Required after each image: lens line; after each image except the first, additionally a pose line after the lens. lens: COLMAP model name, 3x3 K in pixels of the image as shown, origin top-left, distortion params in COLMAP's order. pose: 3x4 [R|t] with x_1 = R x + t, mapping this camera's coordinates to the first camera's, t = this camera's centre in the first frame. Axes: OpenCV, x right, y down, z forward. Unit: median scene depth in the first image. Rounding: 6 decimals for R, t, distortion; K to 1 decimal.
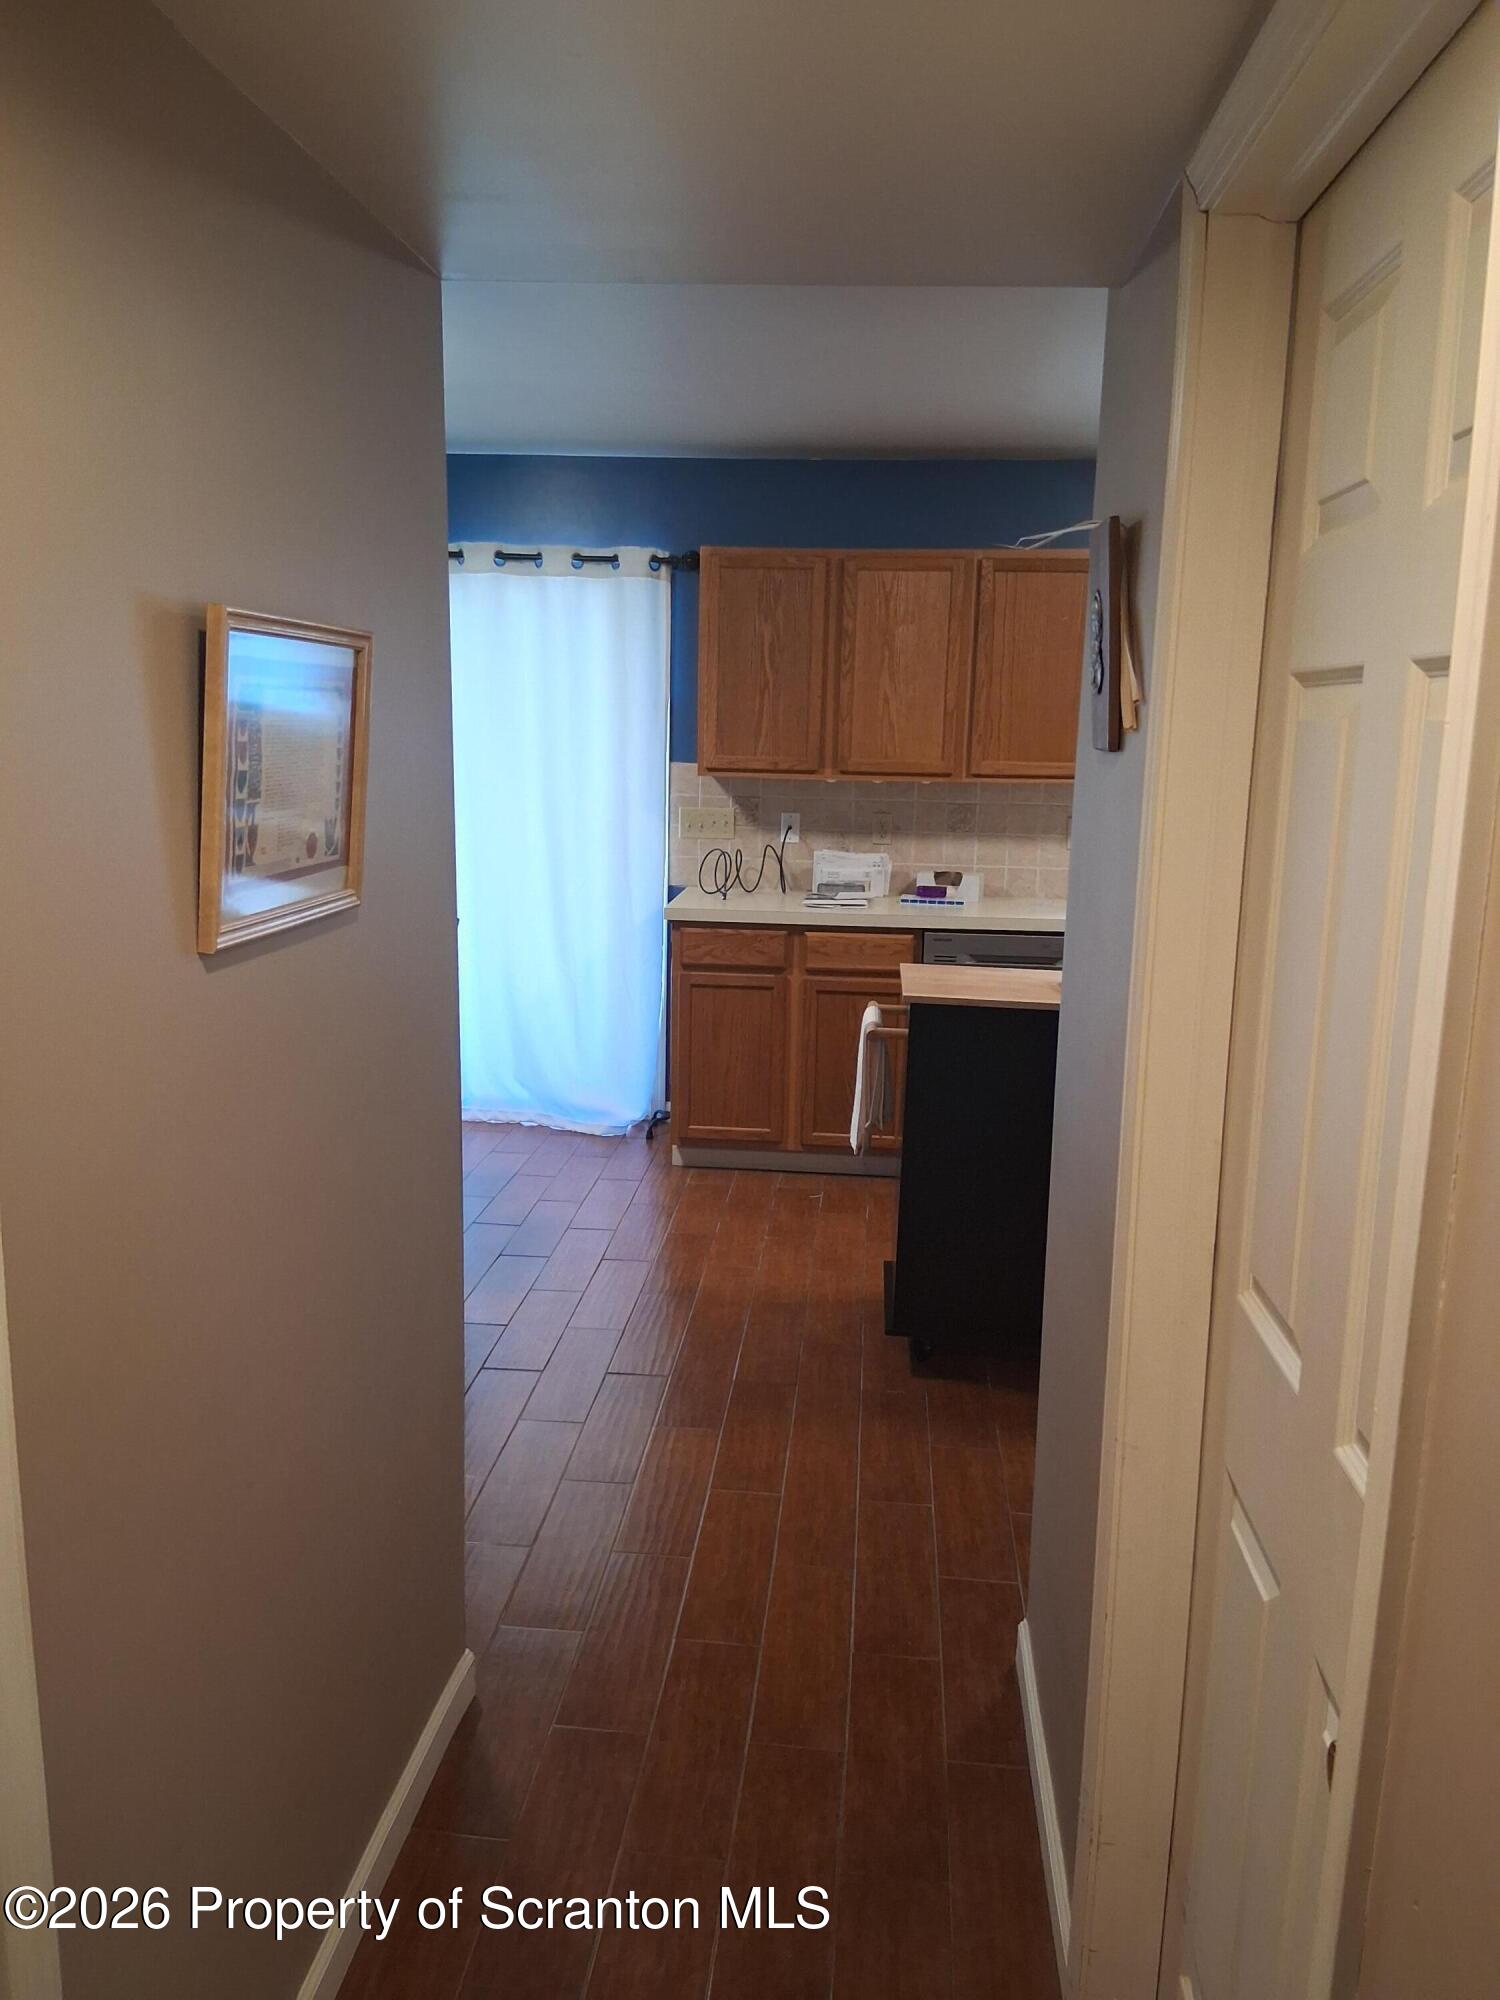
lens RADIAL K [[1513.6, 0, 752.6], [0, 1513.6, 1011.6], [0, 0, 1]] dist [0.103806, -0.173191]
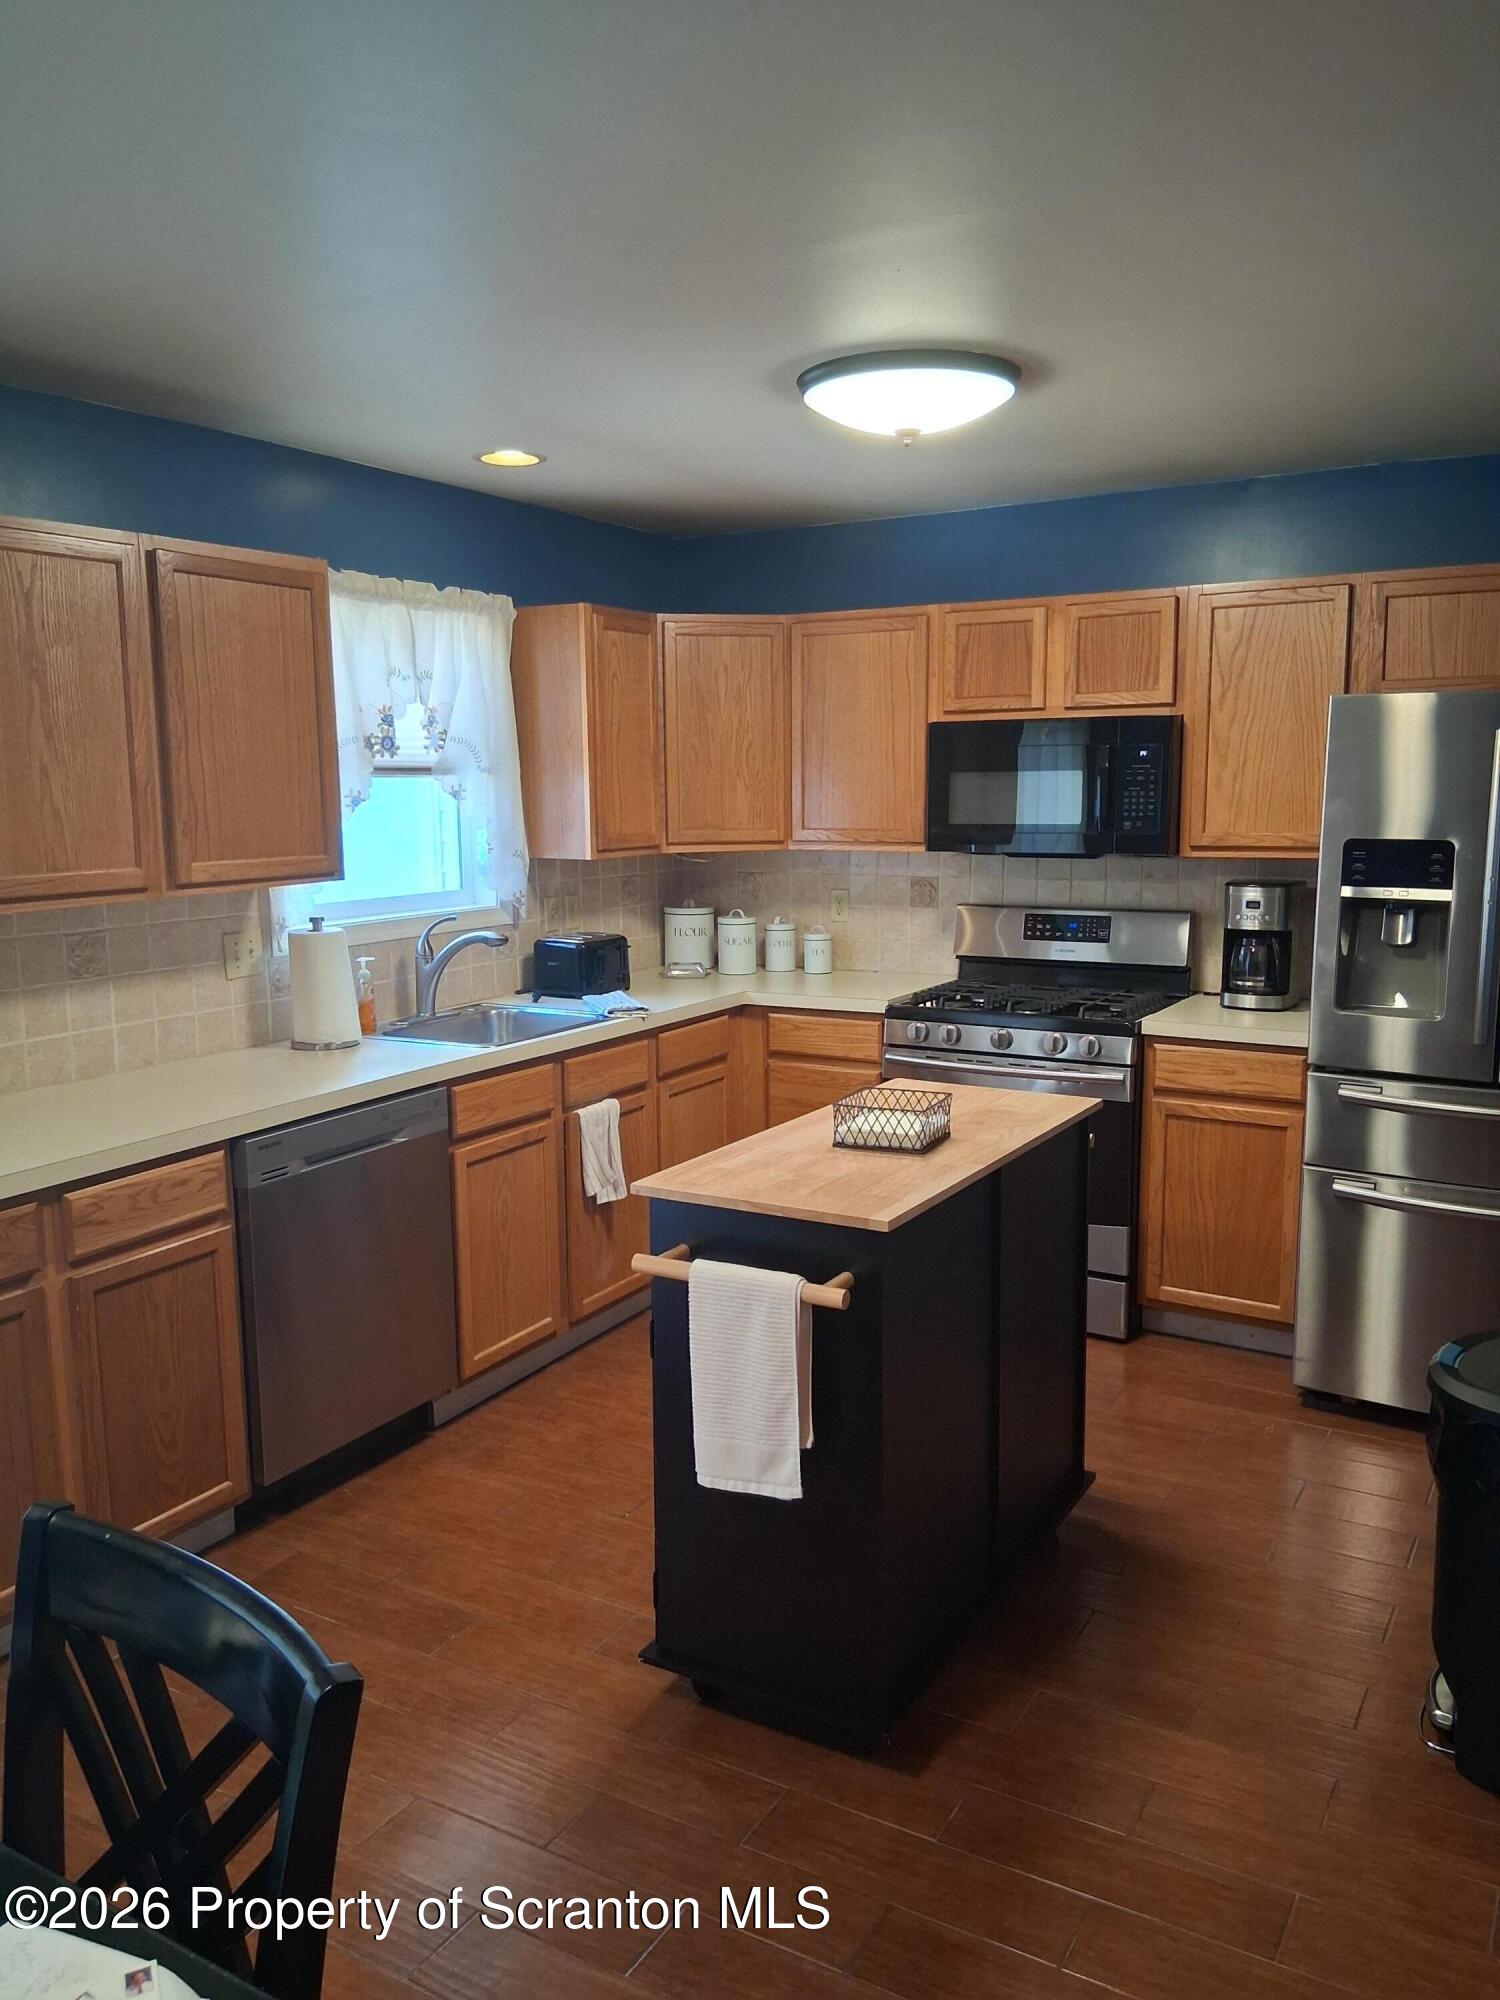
lens RADIAL K [[1513.6, 0, 760.1], [0, 1513.6, 1002.3], [0, 0, 1]] dist [0.103806, -0.173191]
pose [[0.423066, -0.160739, 0.891728, -0.334683], [0.196105, 0.977057, 0.083081, -0.114508], [-0.884623, 0.139723, 0.444881, 0.511625]]
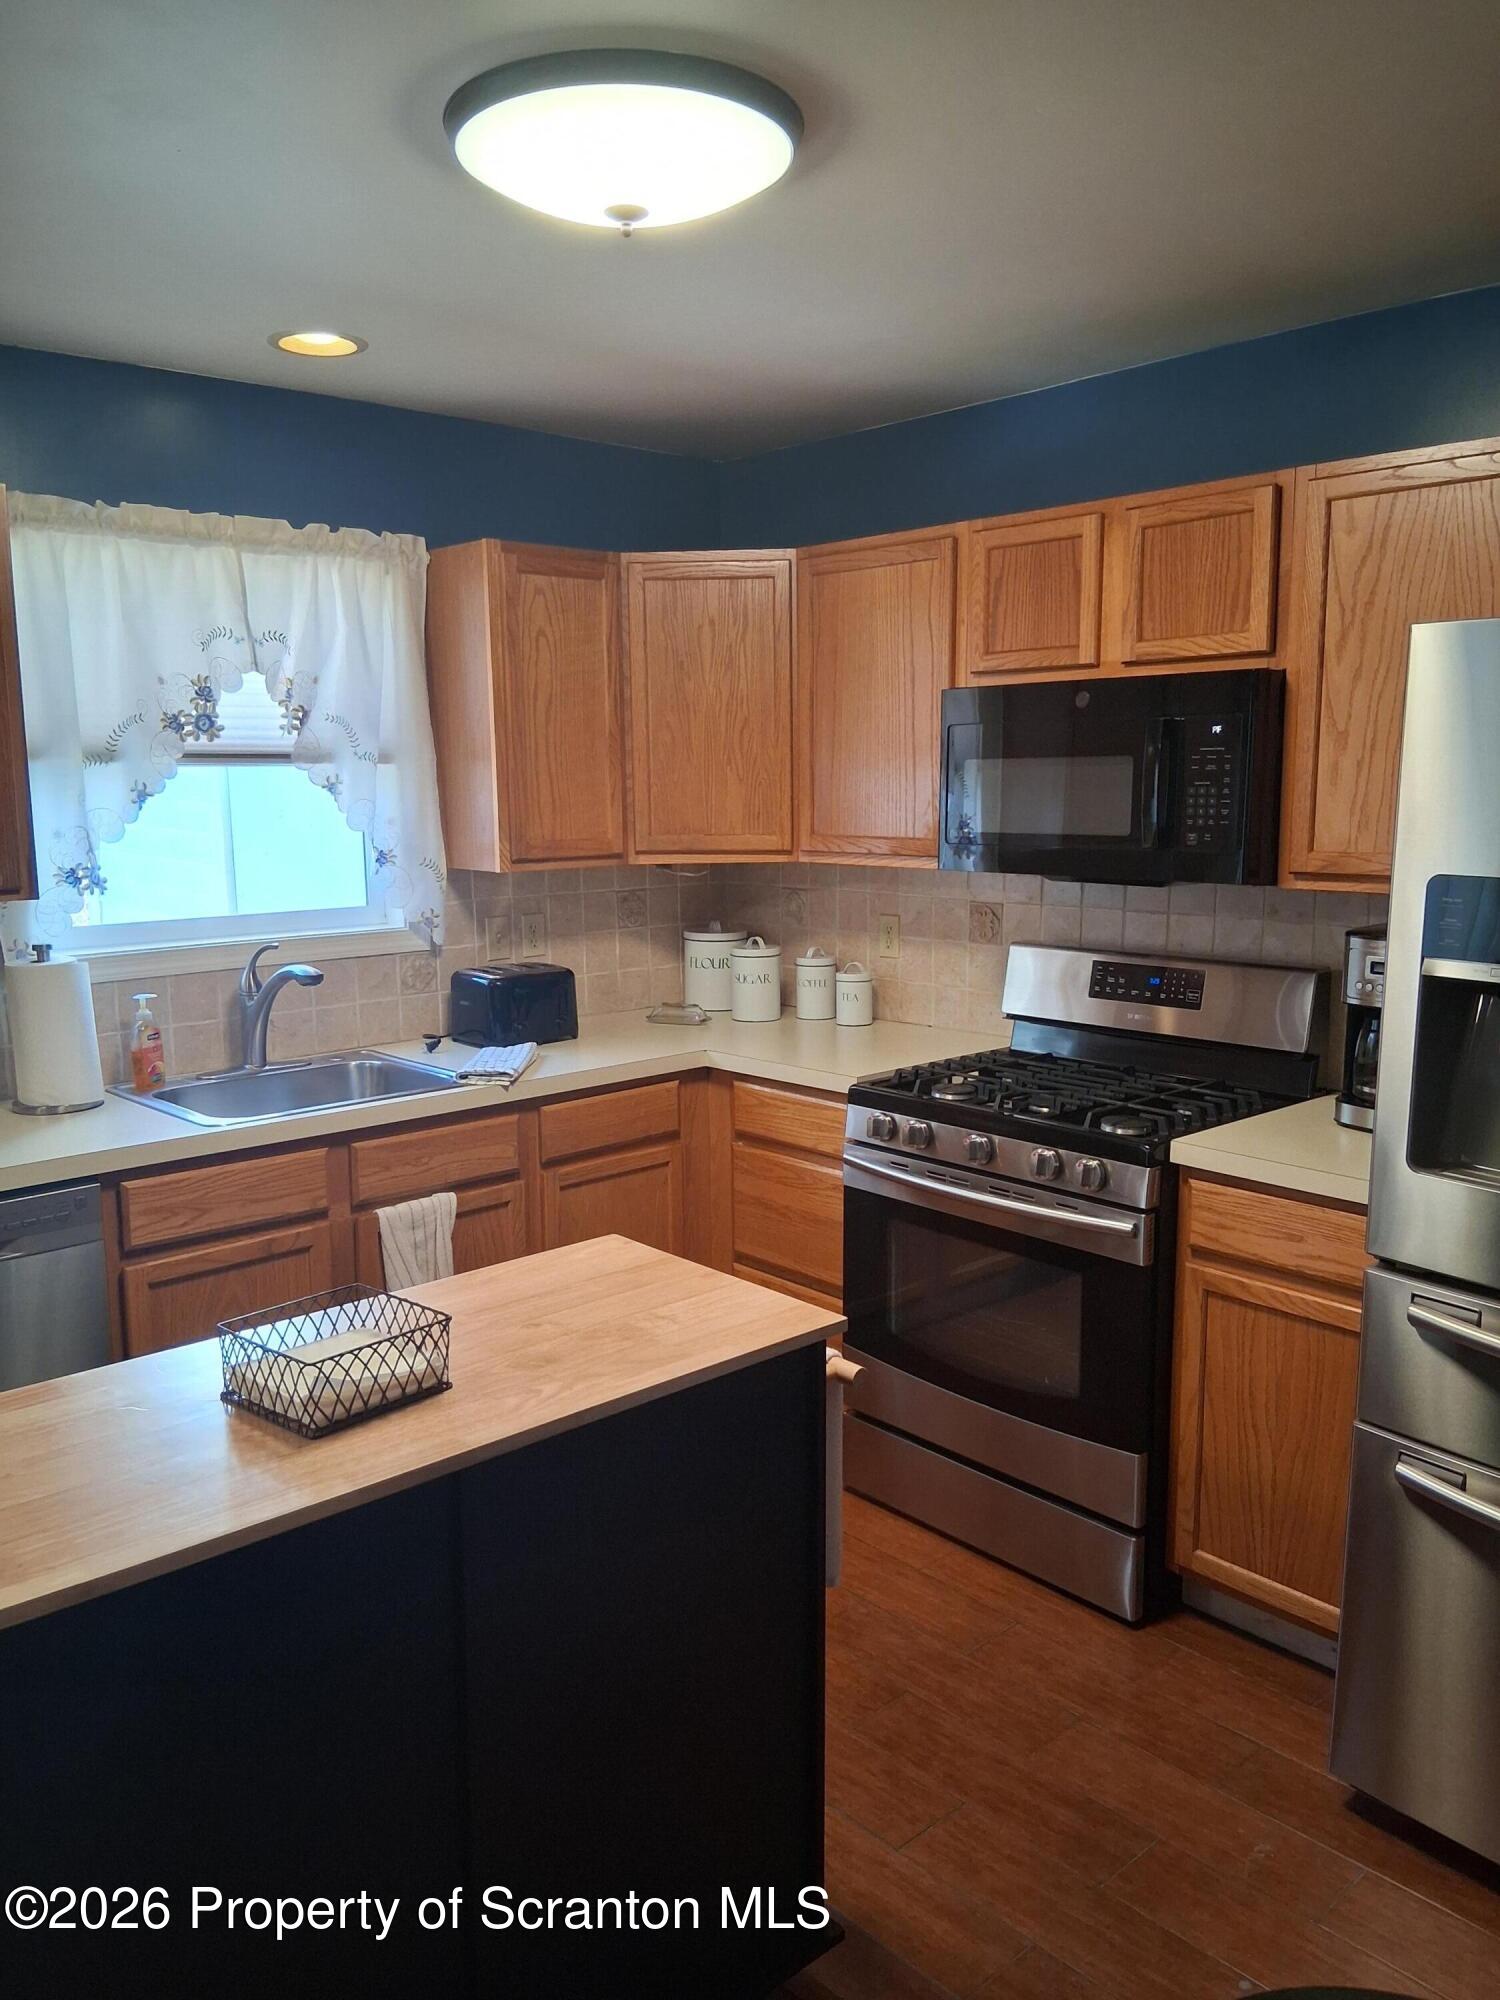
lens RADIAL K [[1513.6, 0, 760.5], [0, 1513.6, 1003.1], [0, 0, 1]] dist [0.103806, -0.173191]
pose [[0.675274, -0.142104, 0.723749, 0.006262], [0.169462, 0.984906, 0.035269, -0.087256], [-0.717836, 0.098832, 0.689162, 0.427274]]
